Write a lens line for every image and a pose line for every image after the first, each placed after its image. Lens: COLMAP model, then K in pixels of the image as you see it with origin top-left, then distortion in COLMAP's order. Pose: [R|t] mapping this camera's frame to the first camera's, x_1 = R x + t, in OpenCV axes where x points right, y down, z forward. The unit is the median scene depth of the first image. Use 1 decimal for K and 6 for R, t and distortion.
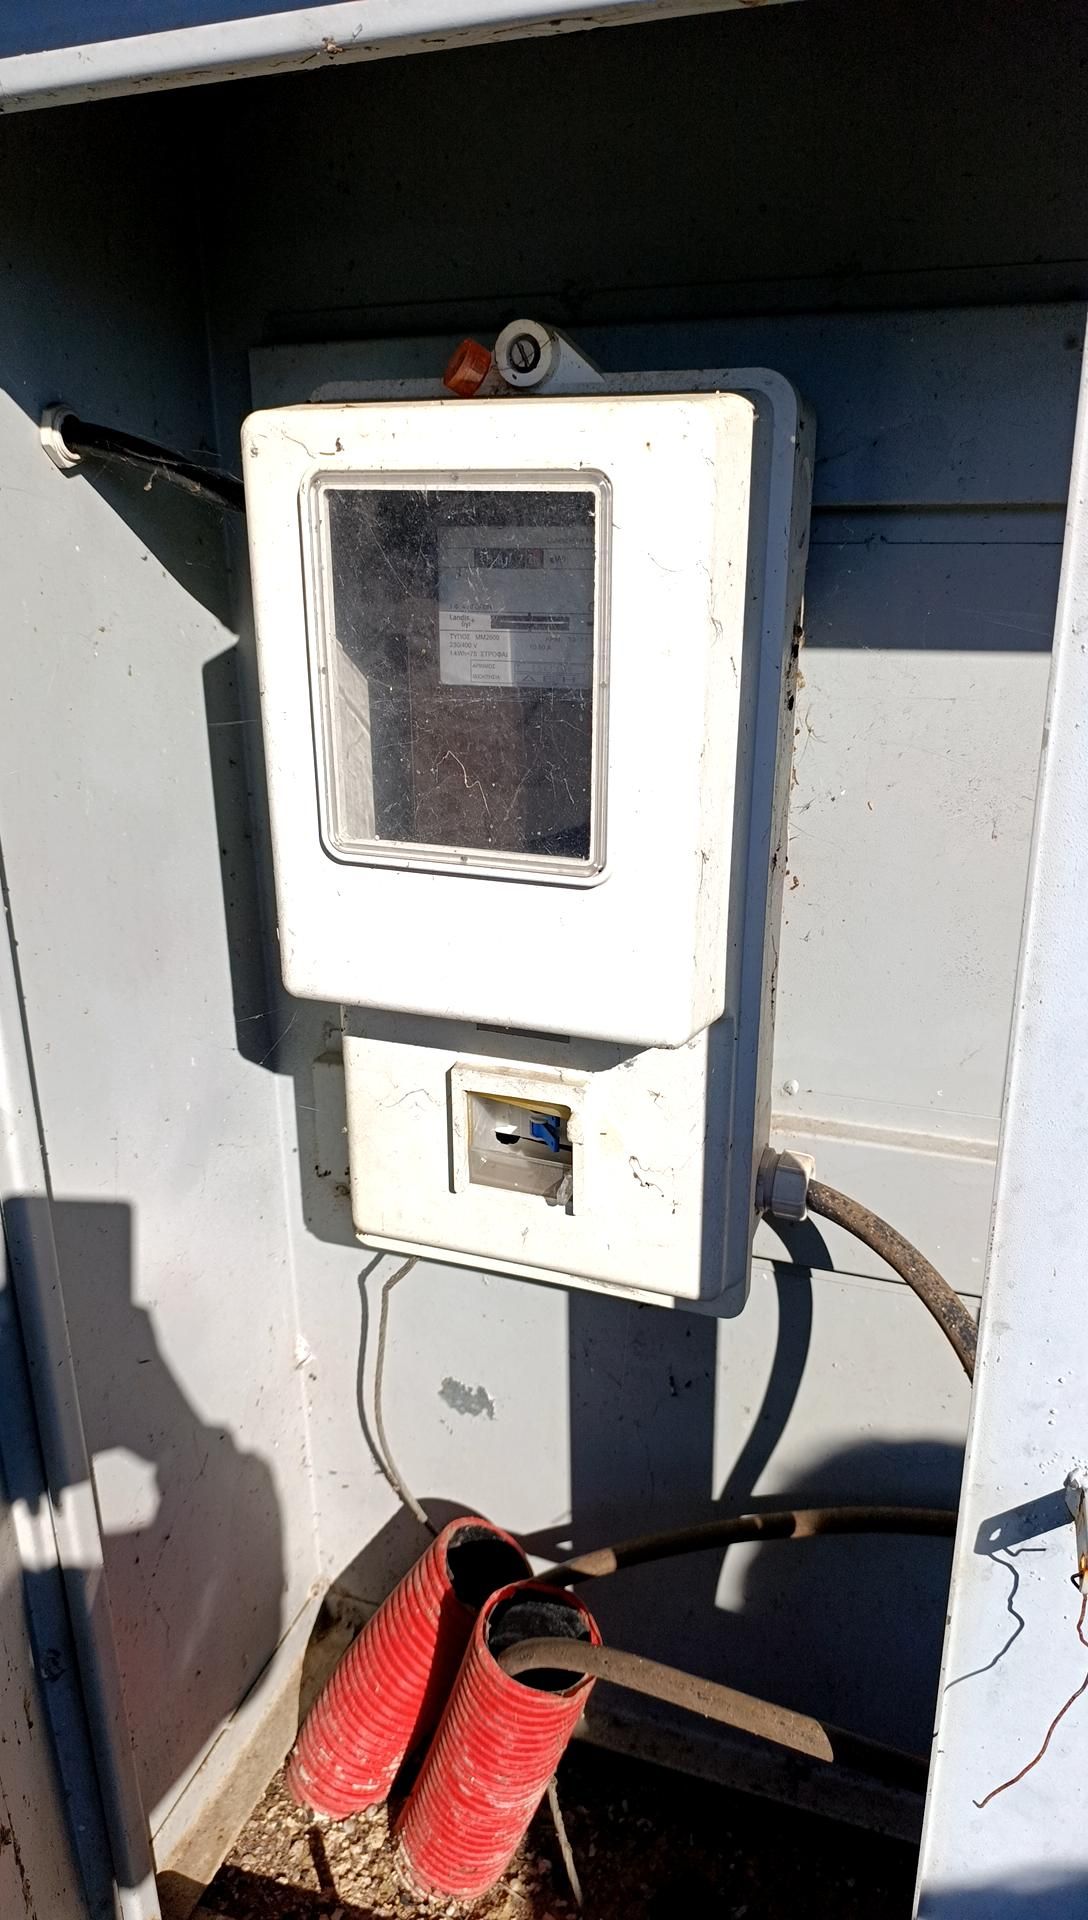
lens RADIAL K [[1328.4, 0, 544.0], [0, 1328.4, 960.0], [0, 0, 1]] dist [0.032032, -0.000539]
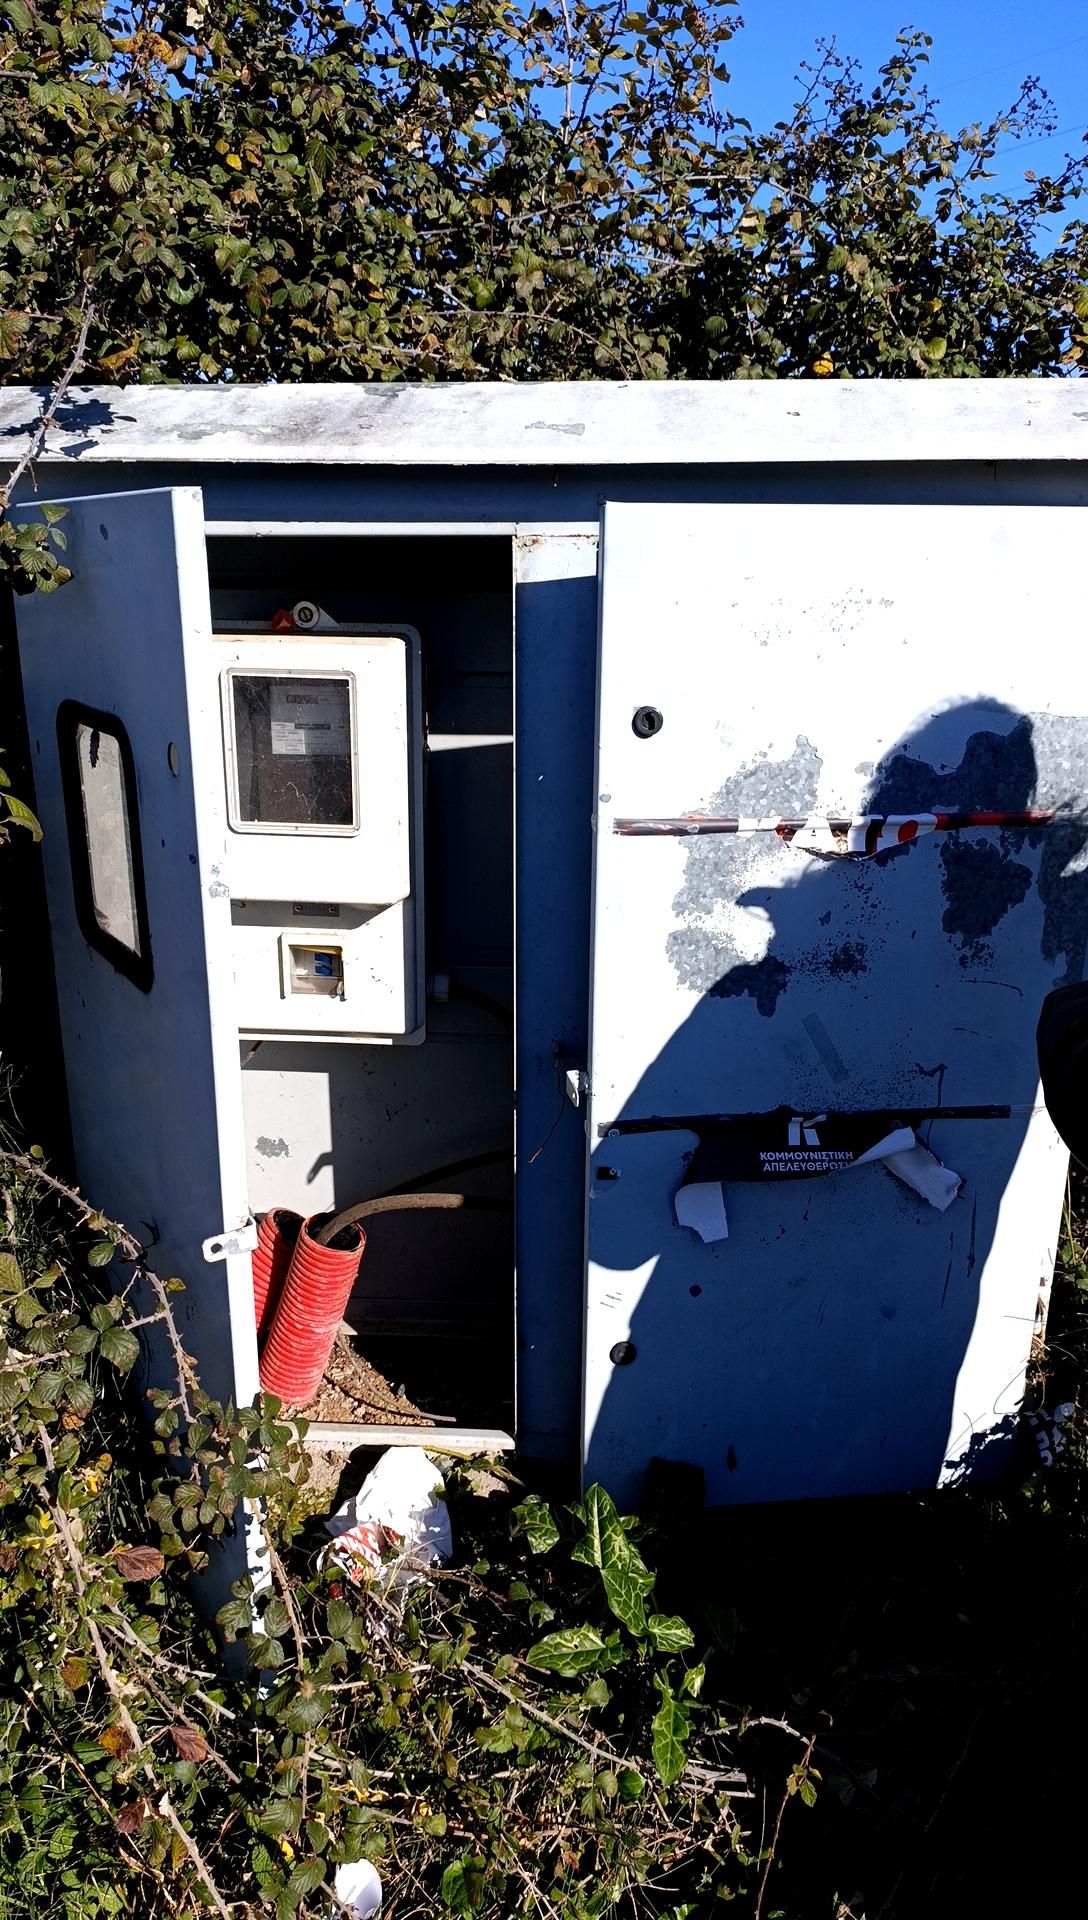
lens RADIAL K [[1328.4, 0, 544.0], [0, 1328.4, 960.0], [0, 0, 1]] dist [0.032032, -0.000539]
pose [[0.956015, -0.067368, 0.285477, -0.288911], [0.079854, 0.996283, -0.032311, 0.233614], [-0.282239, 0.053687, 0.957841, -1.189820]]
